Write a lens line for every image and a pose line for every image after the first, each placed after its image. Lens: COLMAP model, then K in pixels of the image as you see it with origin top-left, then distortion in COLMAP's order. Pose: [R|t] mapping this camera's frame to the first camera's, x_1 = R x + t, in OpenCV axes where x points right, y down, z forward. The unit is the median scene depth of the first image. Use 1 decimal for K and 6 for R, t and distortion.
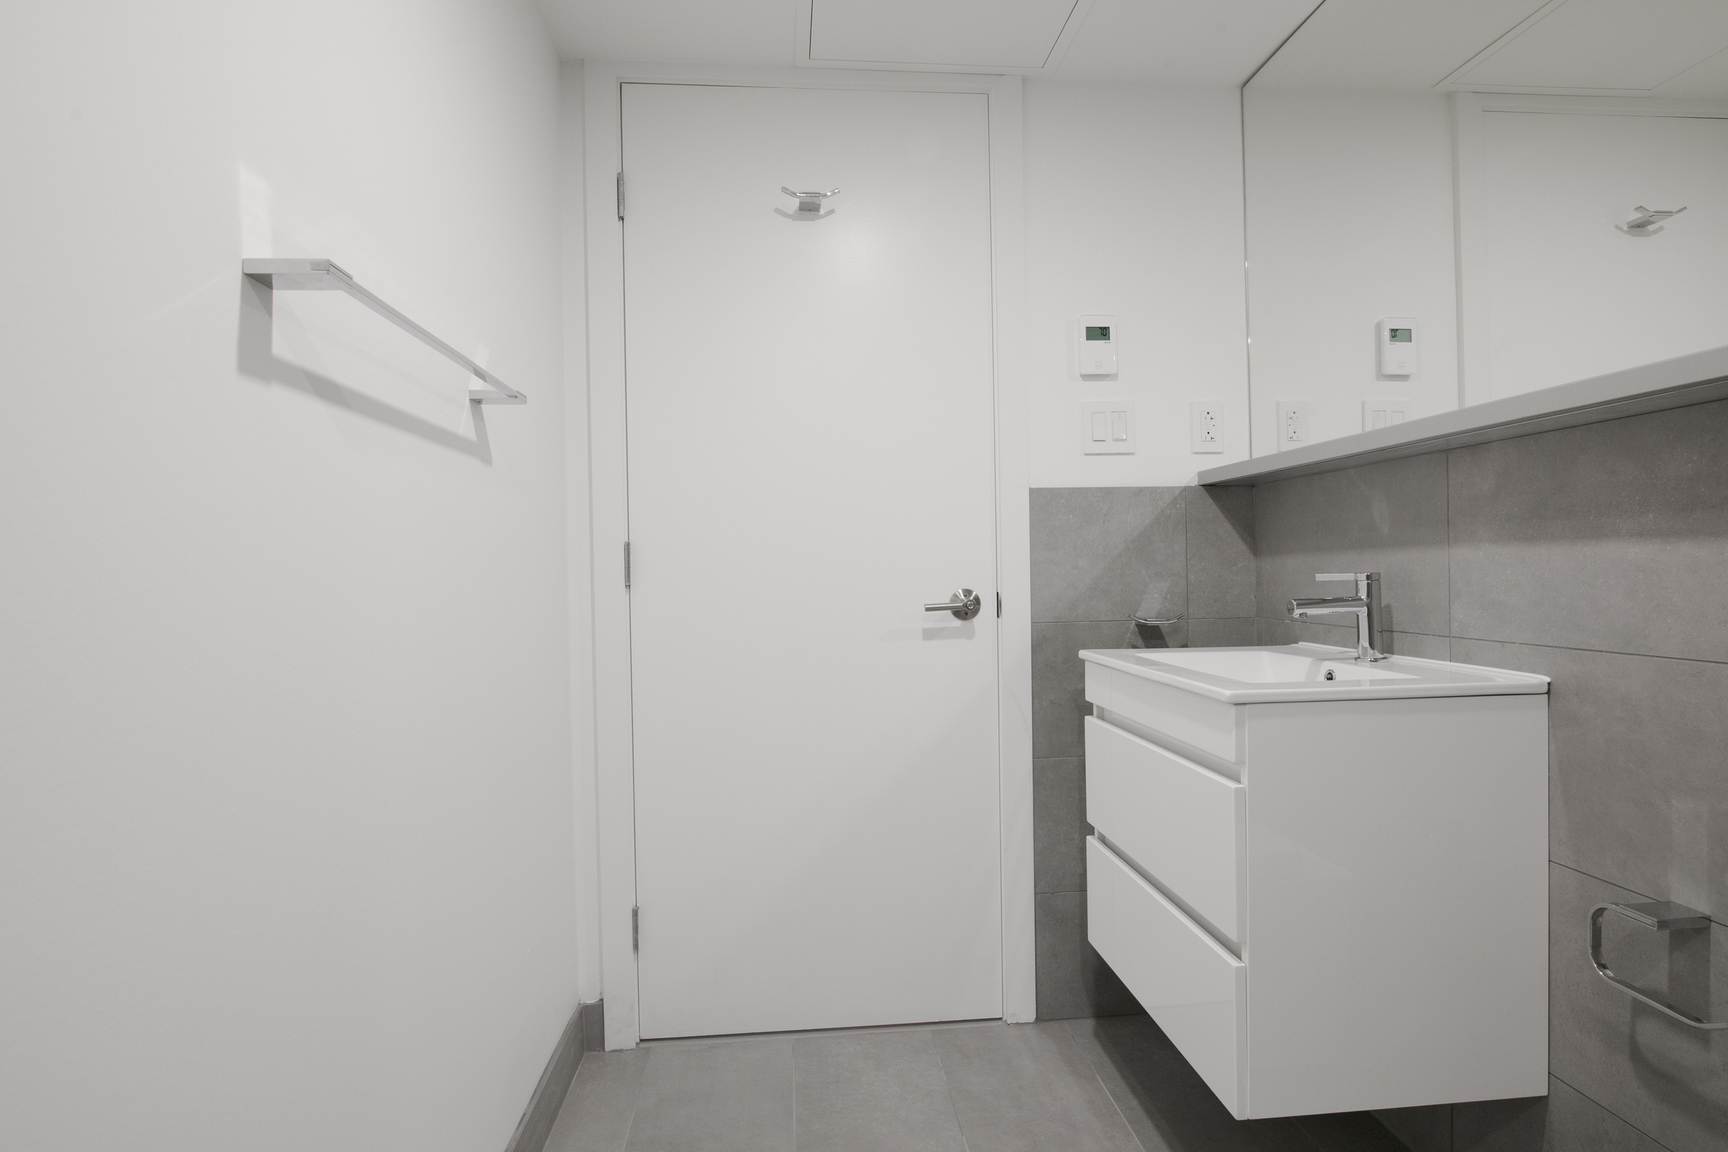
lens RADIAL K [[800.7, 0, 861.2], [0, 800.7, 573.4], [0, 0, 1]] dist [-0.005580, -0.001411]
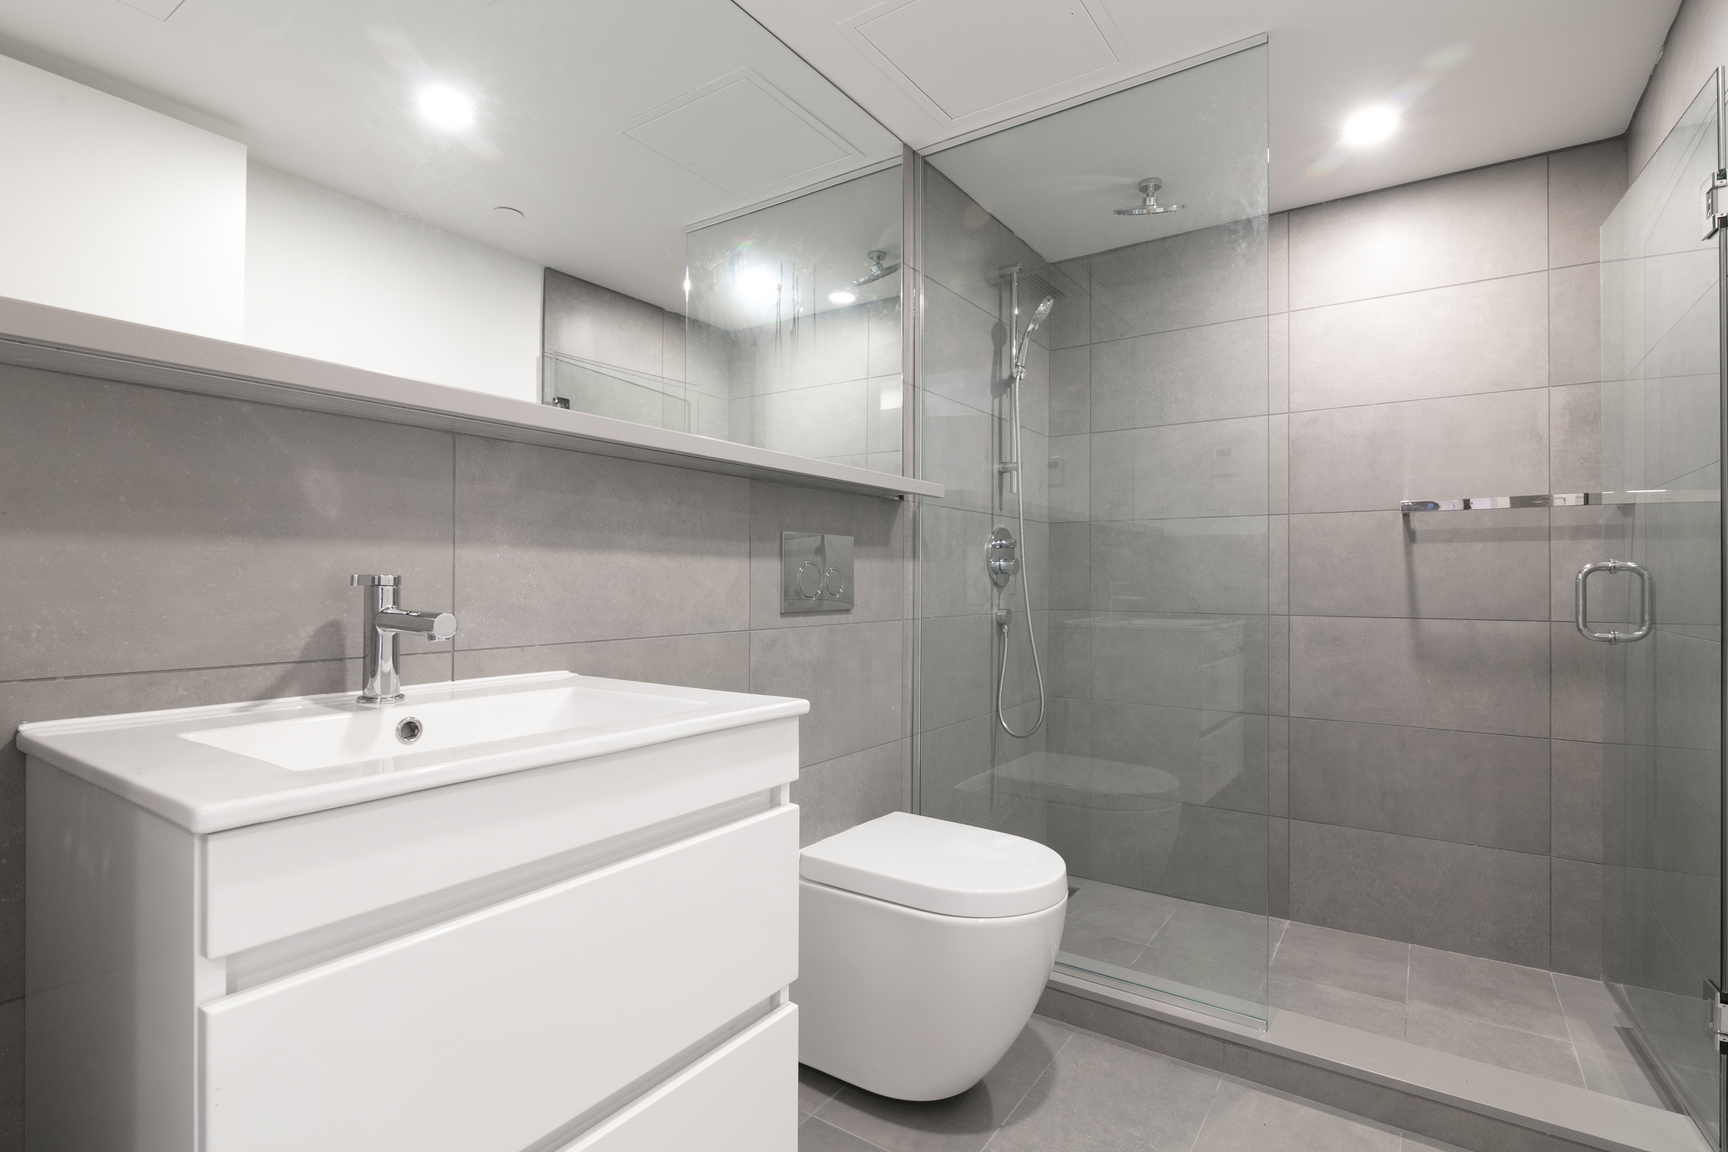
lens RADIAL K [[800.7, 0, 866.4], [0, 800.7, 577.9], [0, 0, 1]] dist [-0.005580, -0.001411]
pose [[-0.754287, 0.018549, 0.656283, -0.172963], [0.012351, 0.999825, -0.014063, 0.020159], [-0.656429, -0.002502, -0.754384, 1.481280]]
